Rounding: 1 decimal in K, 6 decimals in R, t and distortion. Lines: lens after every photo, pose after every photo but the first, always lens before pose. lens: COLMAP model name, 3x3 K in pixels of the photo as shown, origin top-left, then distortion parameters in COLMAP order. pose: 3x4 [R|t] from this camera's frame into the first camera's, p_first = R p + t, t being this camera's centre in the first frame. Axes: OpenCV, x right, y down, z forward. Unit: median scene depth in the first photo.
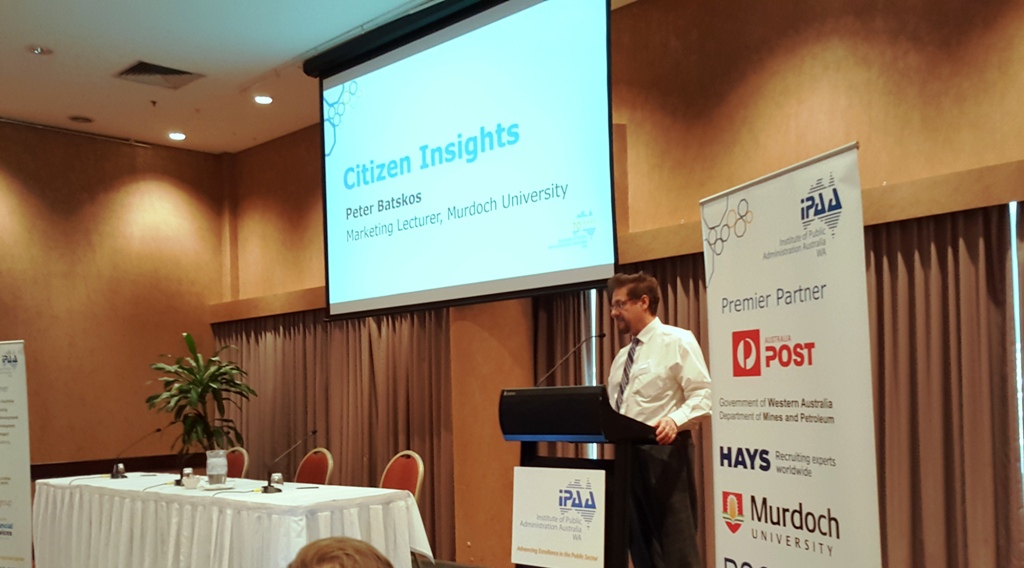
lens RADIAL K [[982.2, 0, 549.1], [0, 982.2, 367.9], [0, 0, 1]] dist [0.171085, -0.291199]
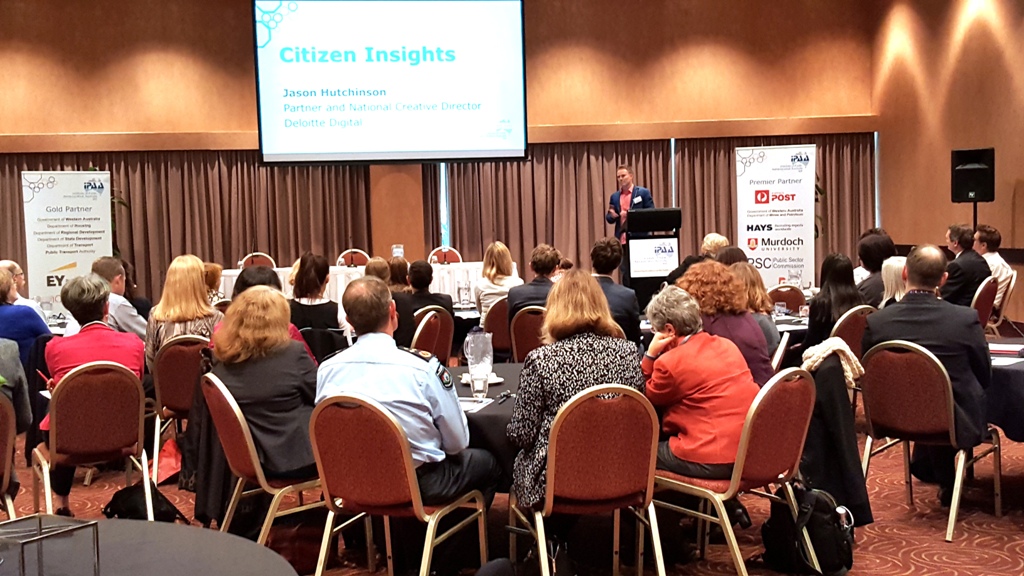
lens RADIAL K [[1220.2, 0, 495.0], [0, 1220.2, 292.9], [0, 0, 1]] dist [0.183414, -0.268336]
pose [[0.638846, -0.033650, 0.768599, -2.860380], [-0.009165, 0.998639, 0.051339, 0.083018], [-0.769280, -0.039842, 0.637668, -0.792882]]
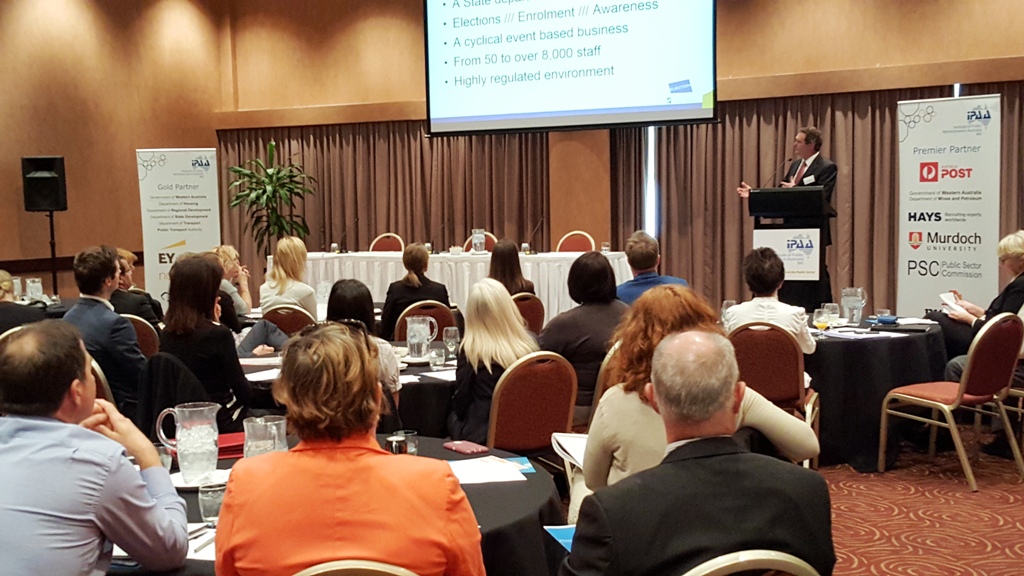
lens RADIAL K [[1279.7, 0, 486.4], [0, 1279.7, 288.4], [0, 0, 1]] dist [0.251012, -0.571252]
pose [[0.957454, -0.013422, 0.288273, -1.333530], [-0.012622, 0.996014, 0.088296, -0.000574], [-0.288309, -0.088179, 0.953469, -1.318932]]
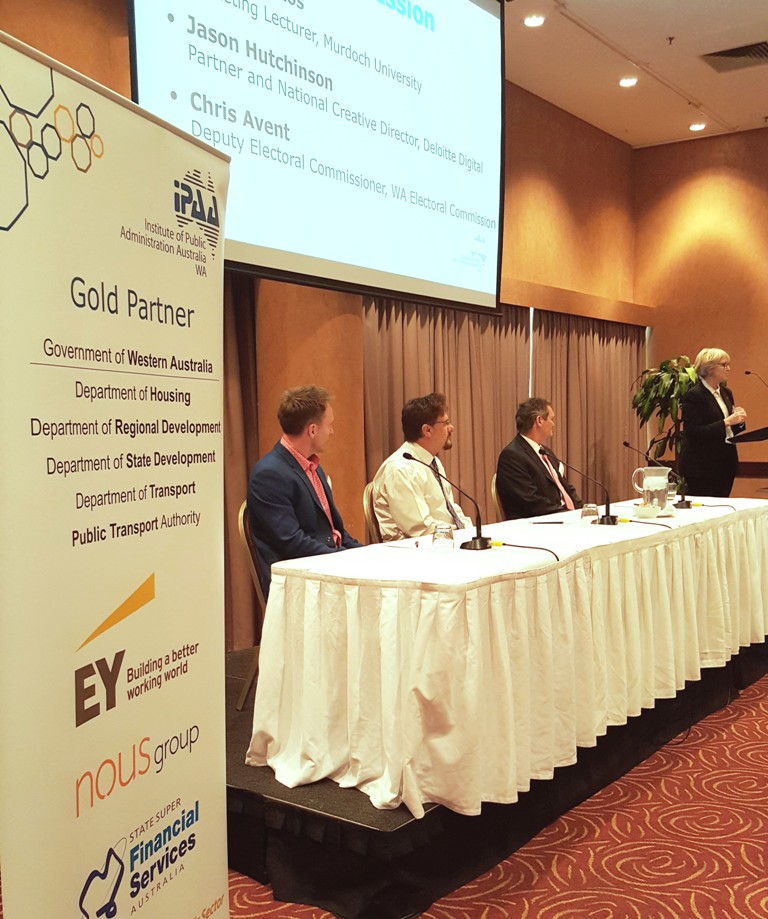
lens RADIAL K [[1037.6, 0, 384.1], [0, 1037.6, 517.3], [0, 0, 1]] dist [0.030125, 0.021558]
pose [[-0.138352, -0.063113, 0.988370, -1.654369], [-0.019576, 0.997947, 0.060985, 0.112307], [-0.990190, -0.010911, -0.139304, 1.991033]]
